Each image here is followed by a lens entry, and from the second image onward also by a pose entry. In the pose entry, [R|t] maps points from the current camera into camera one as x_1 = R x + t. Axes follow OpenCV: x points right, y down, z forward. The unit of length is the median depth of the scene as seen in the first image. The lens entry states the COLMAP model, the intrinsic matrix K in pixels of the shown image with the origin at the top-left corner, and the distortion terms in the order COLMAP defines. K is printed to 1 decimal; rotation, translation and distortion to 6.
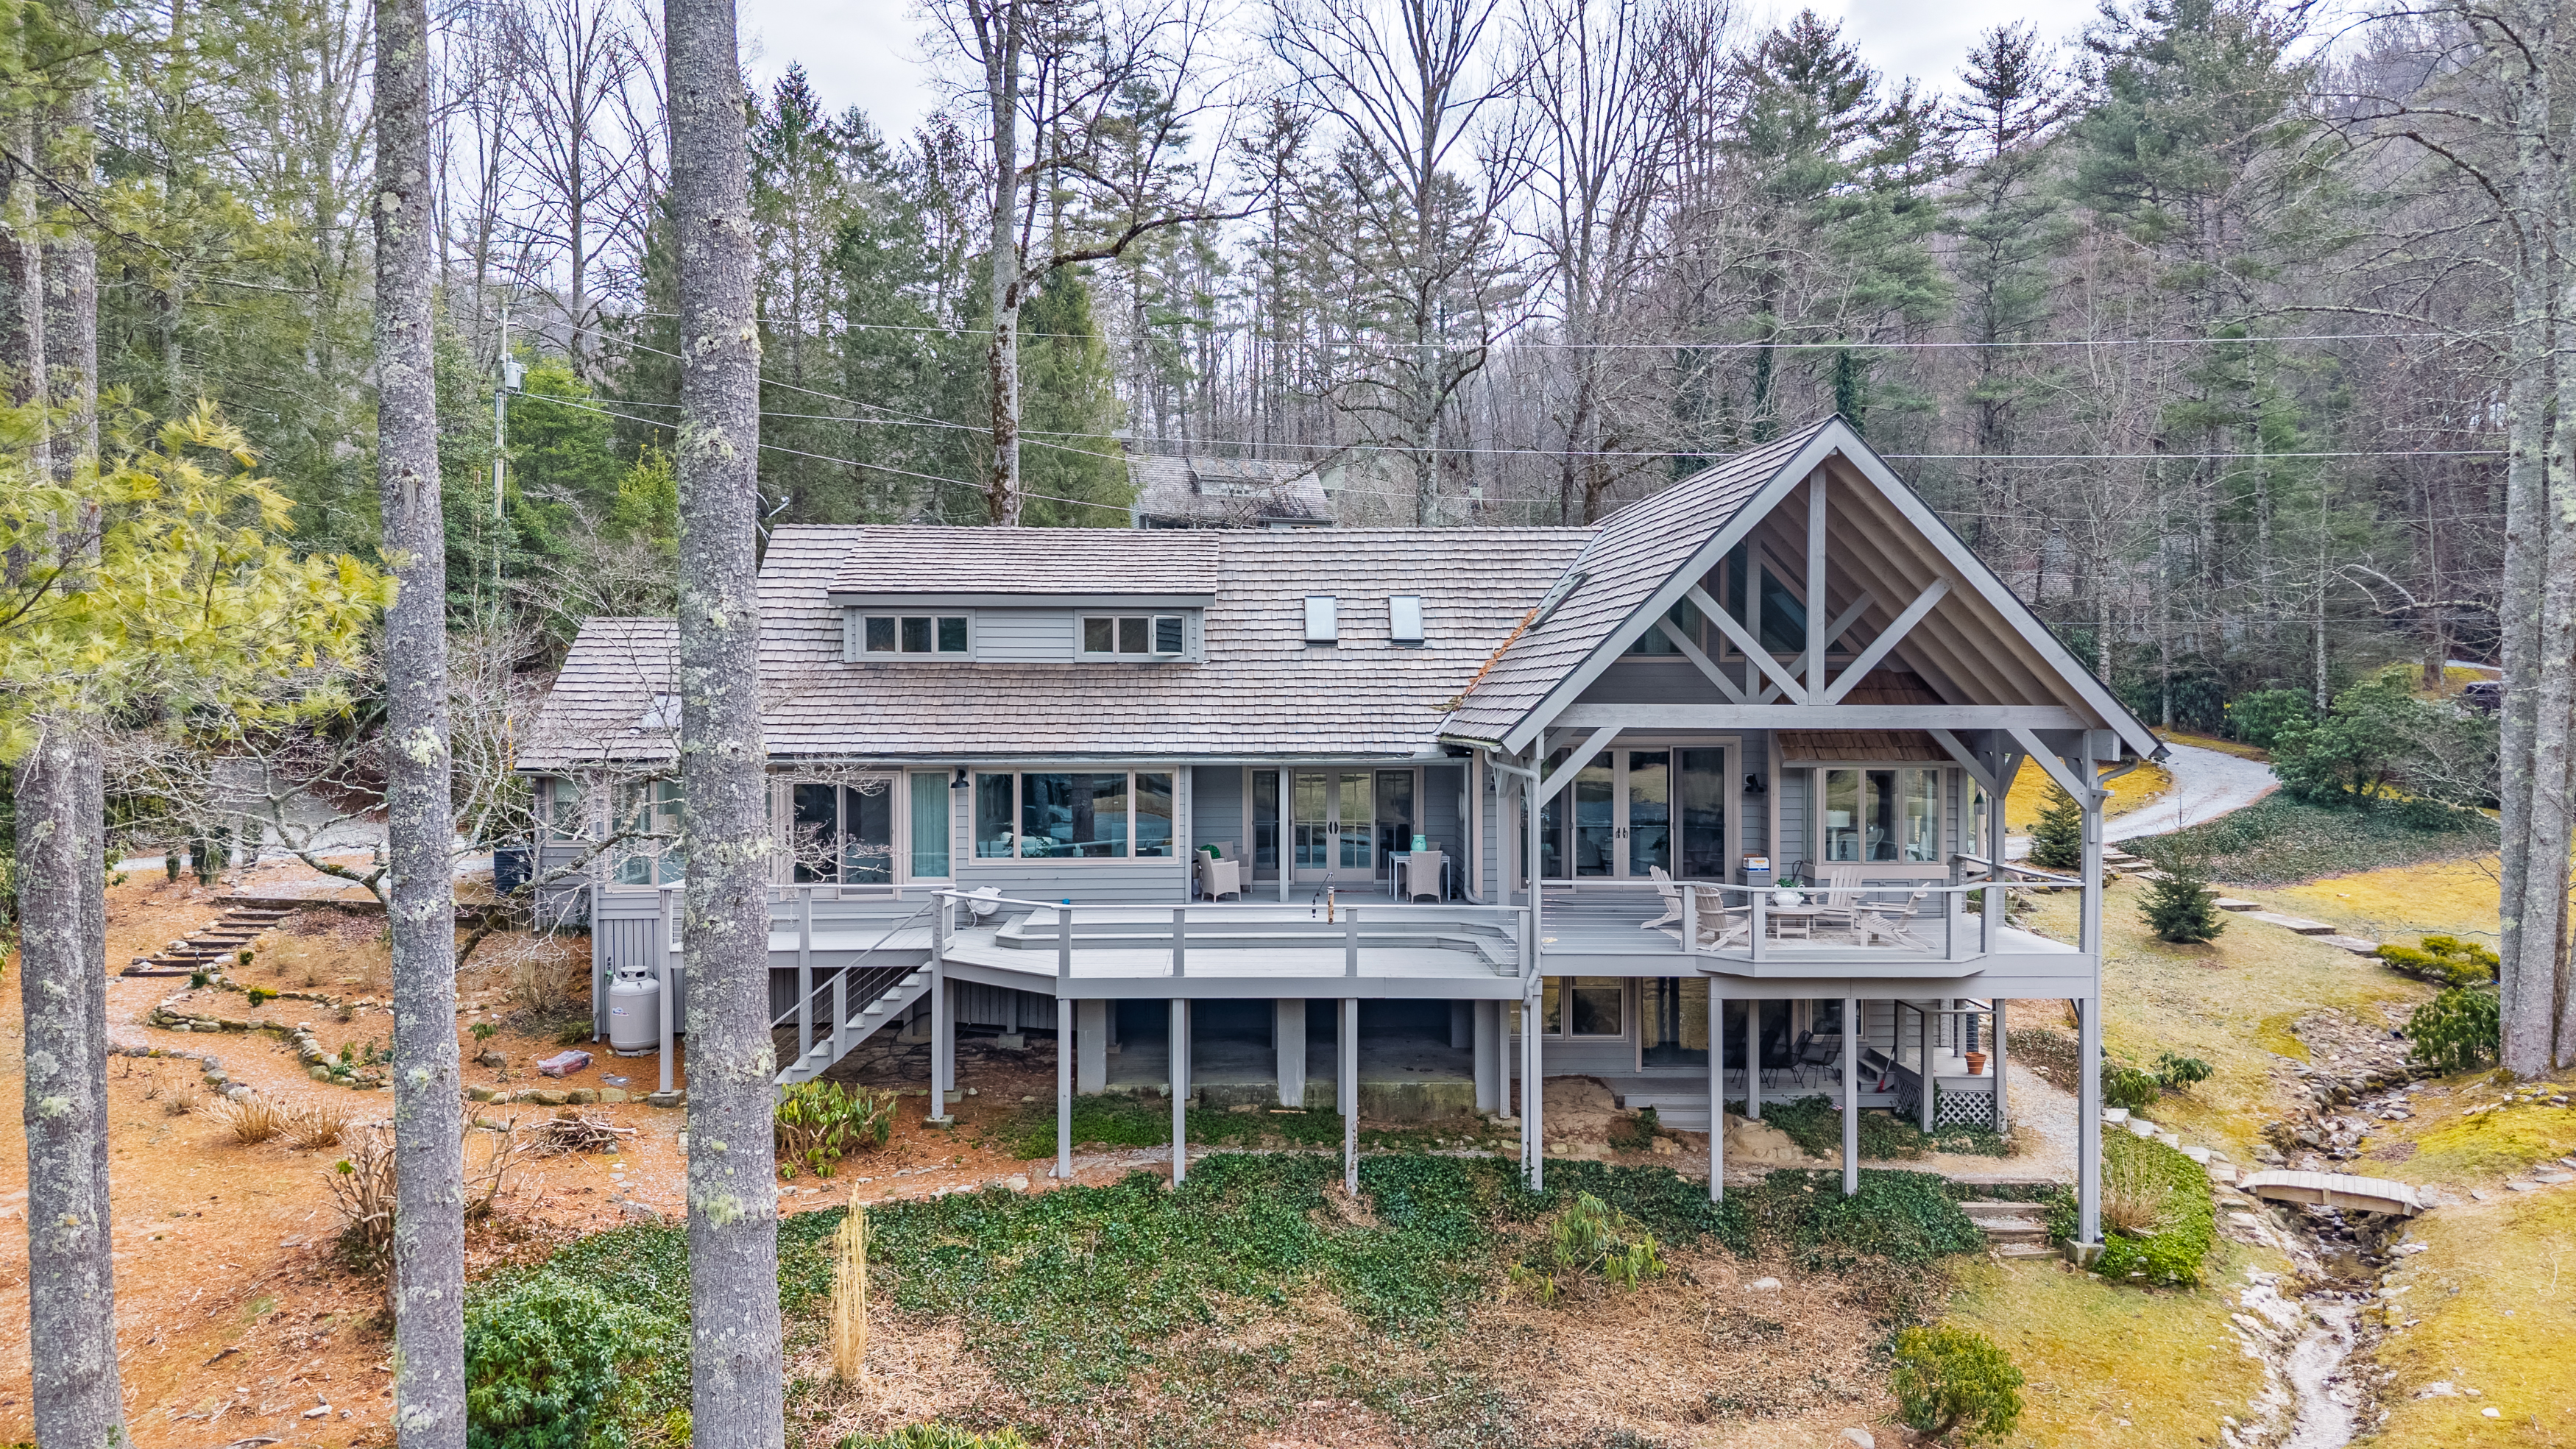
lens RADIAL K [[1764.1, 0, 1284.4], [0, 1764.1, 730.2], [0, 0, 1]] dist [0.026528, -0.031259]
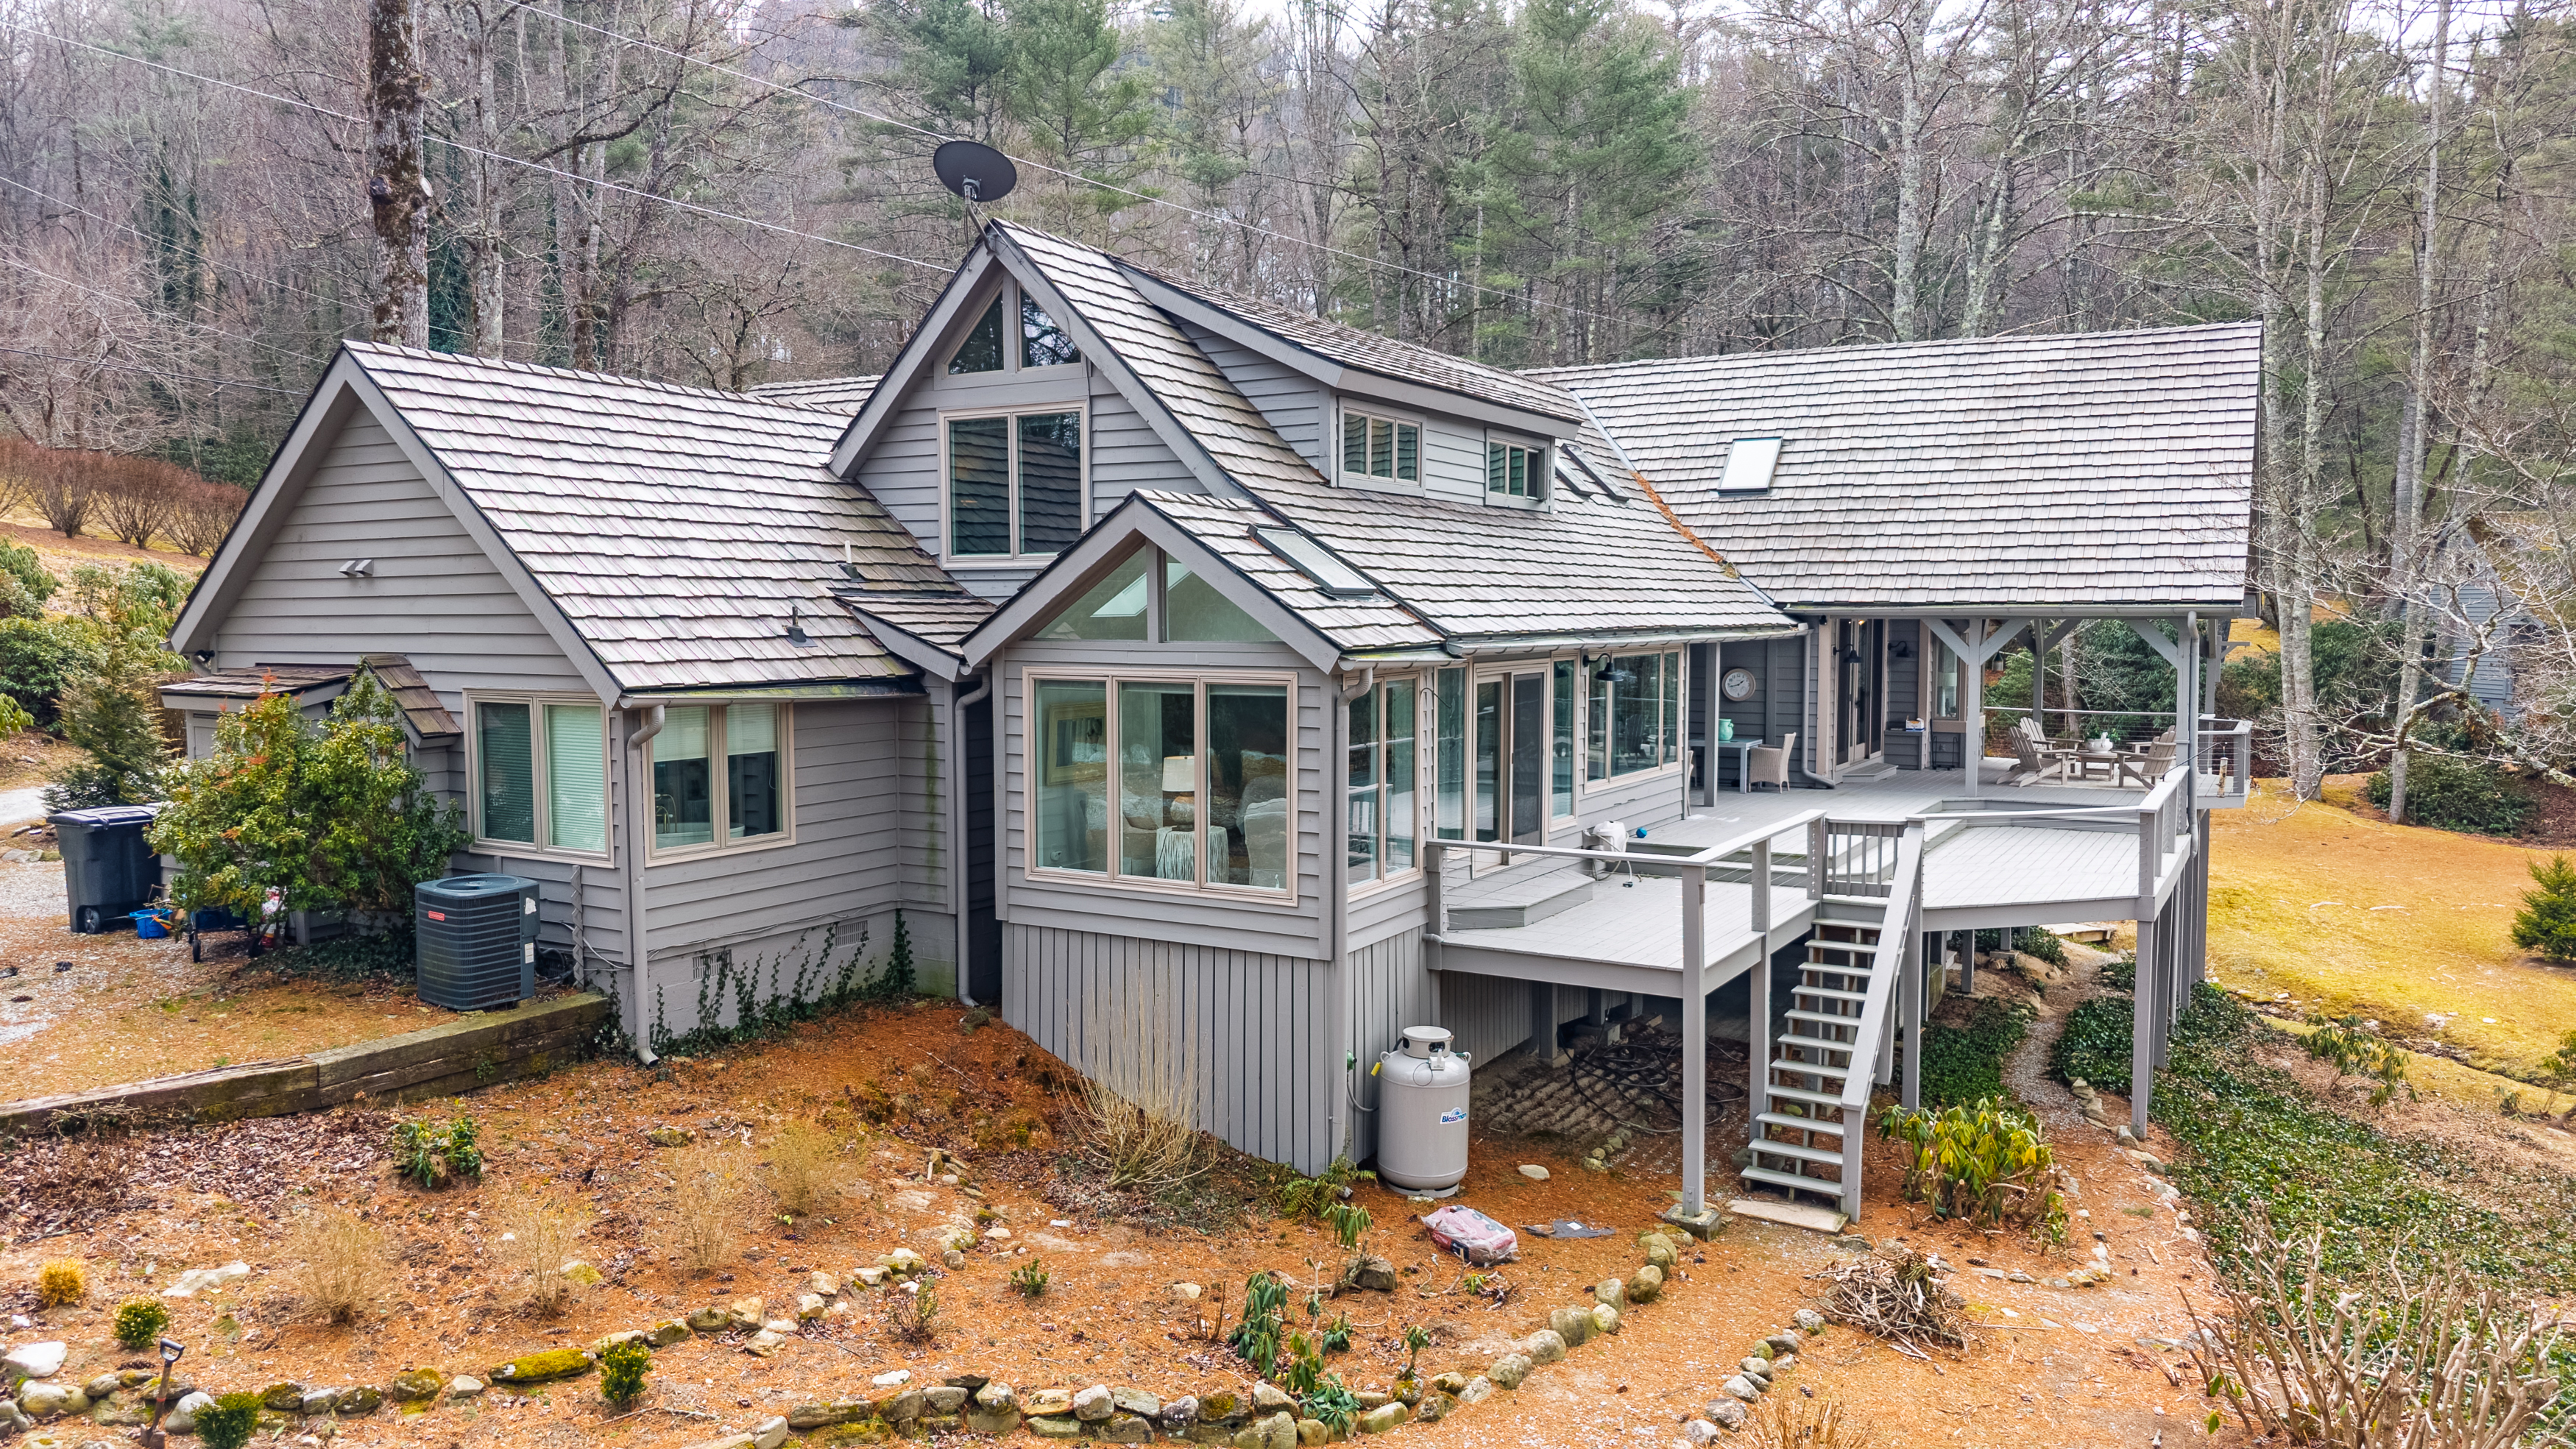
lens RADIAL K [[1764.1, 0, 1284.4], [0, 1764.1, 730.2], [0, 0, 1]] dist [0.026528, -0.031259]
pose [[0.589845, -0.070582, 0.804426, -0.801250], [0.008693, 0.996670, 0.081076, -0.007814], [-0.807470, -0.040830, 0.588494, 0.712327]]
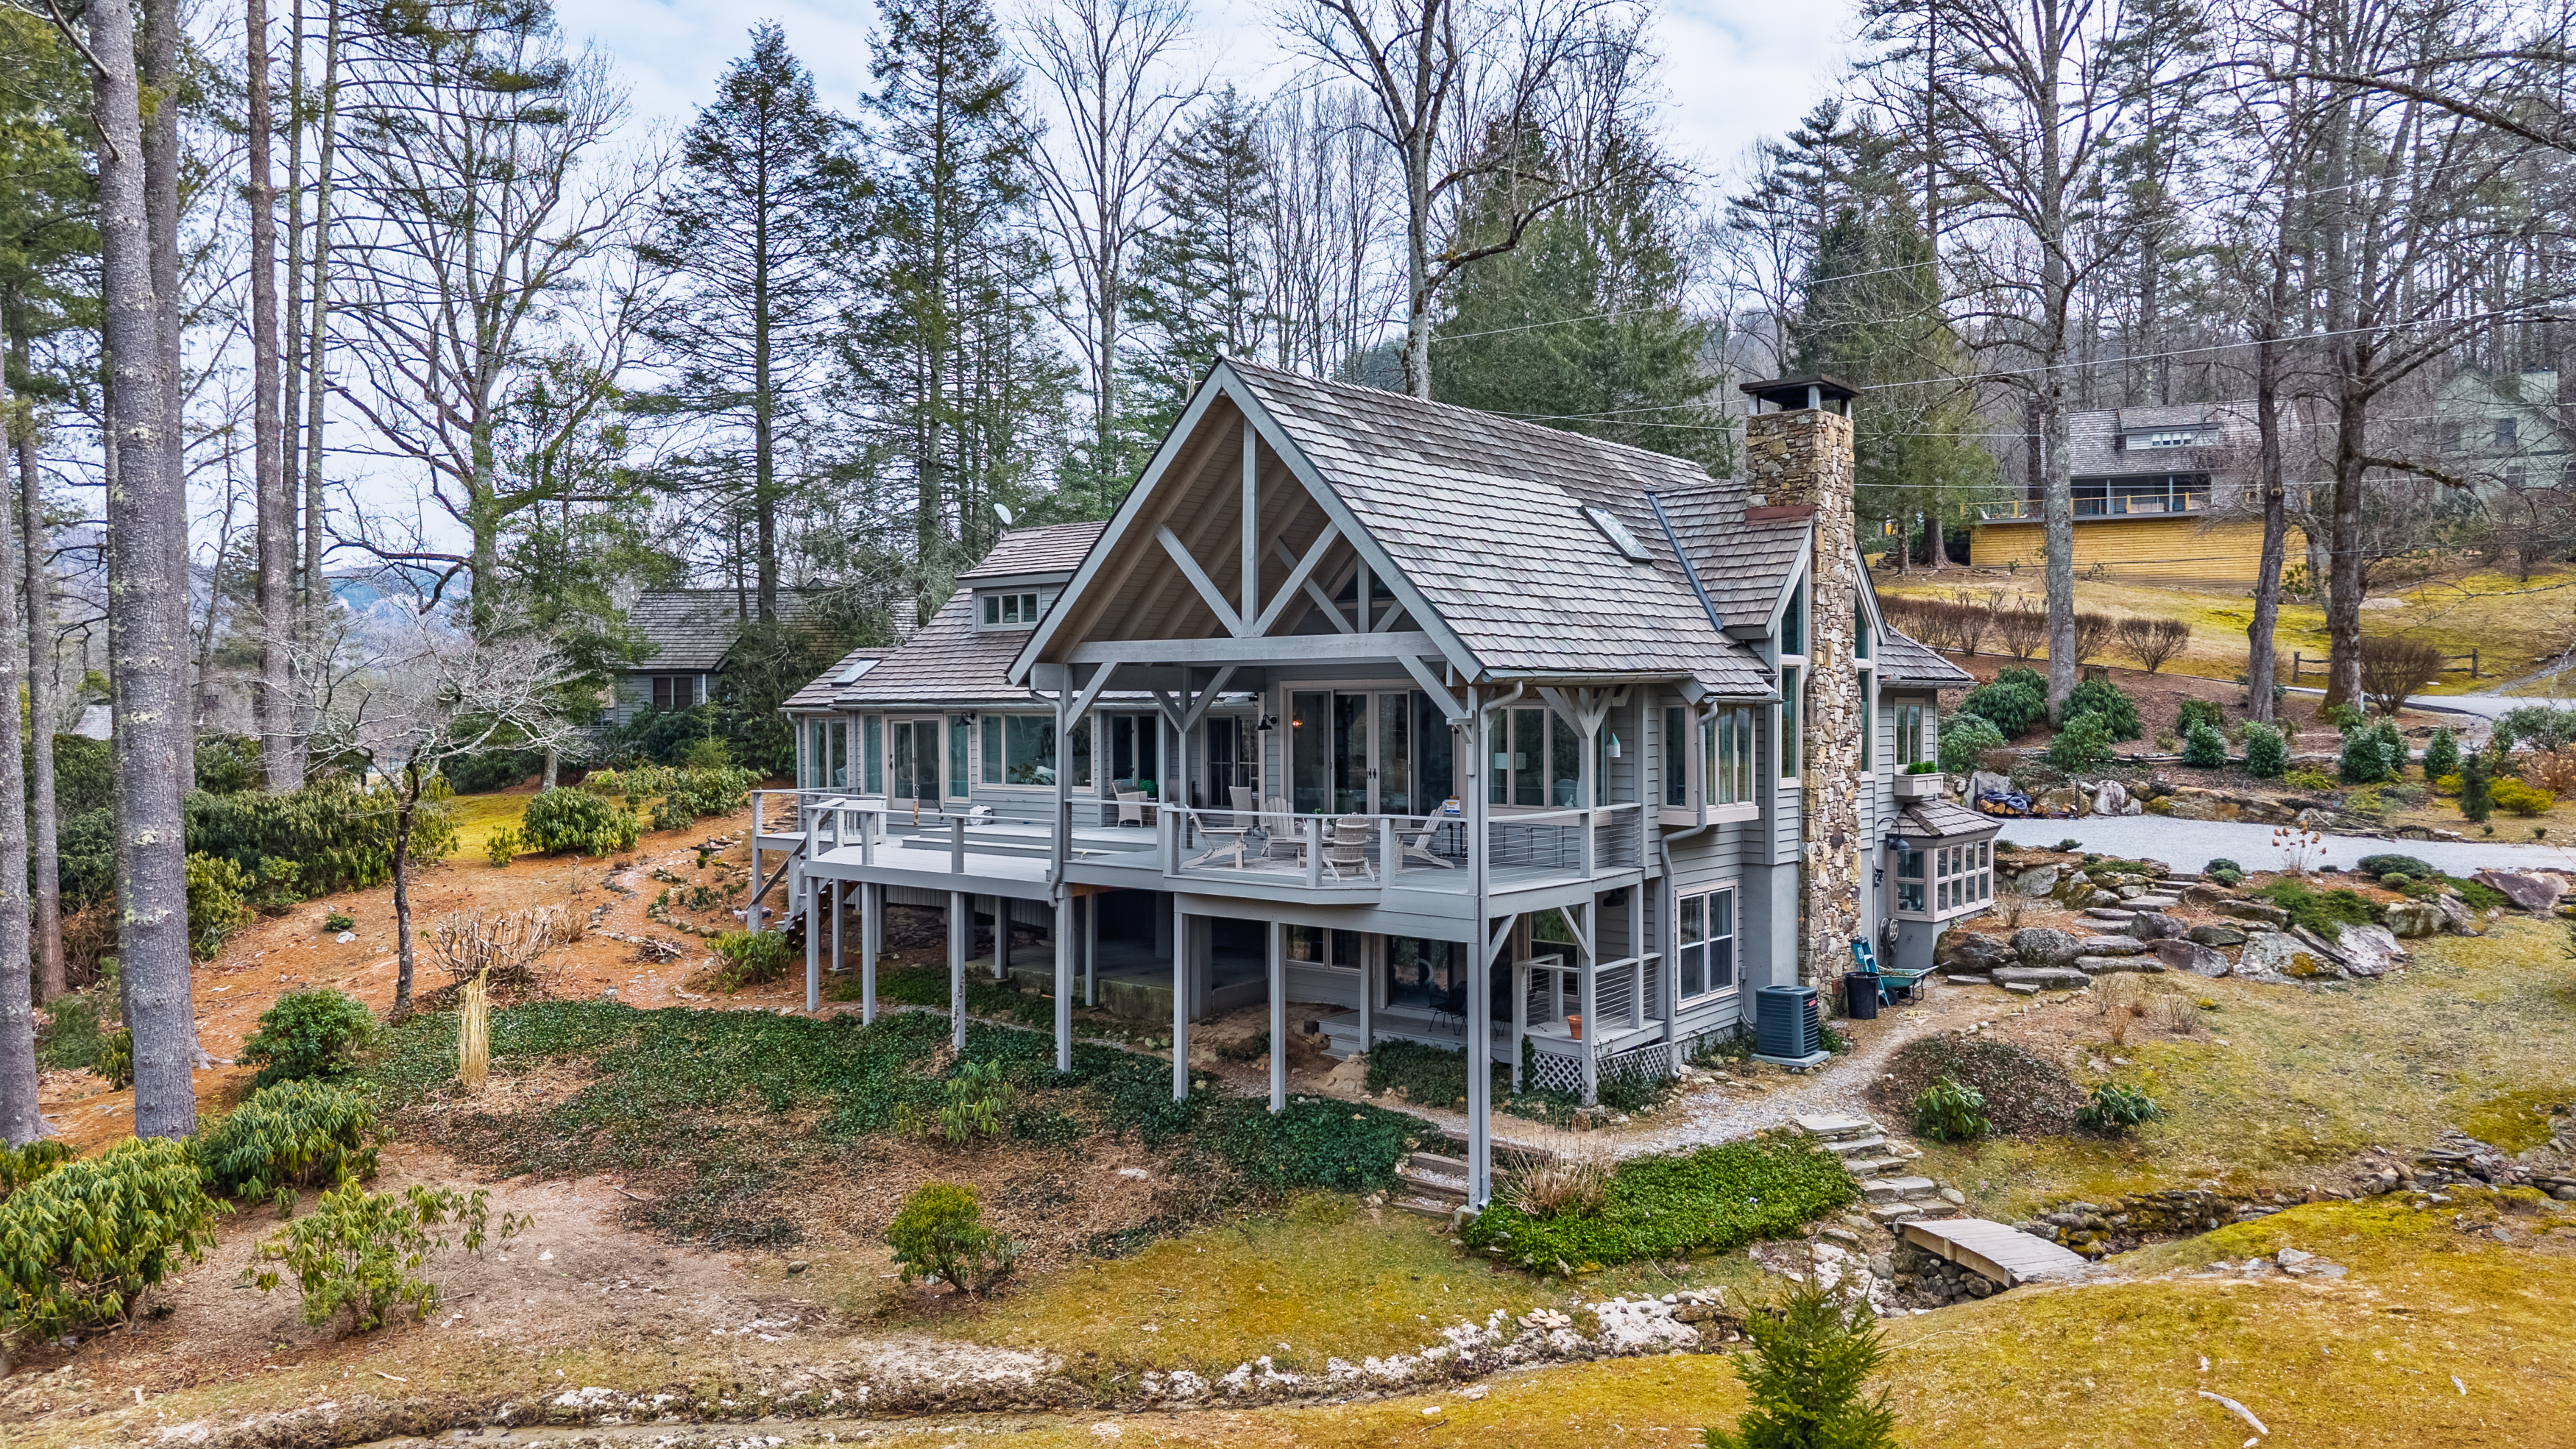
lens RADIAL K [[1764.1, 0, 1284.4], [0, 1764.1, 730.2], [0, 0, 1]] dist [0.026528, -0.031259]
pose [[0.751677, 0.003954, -0.659520, 0.880074], [-0.005629, 0.999984, -0.000420, 0.036496], [0.659508, 0.004028, 0.751687, 0.216779]]
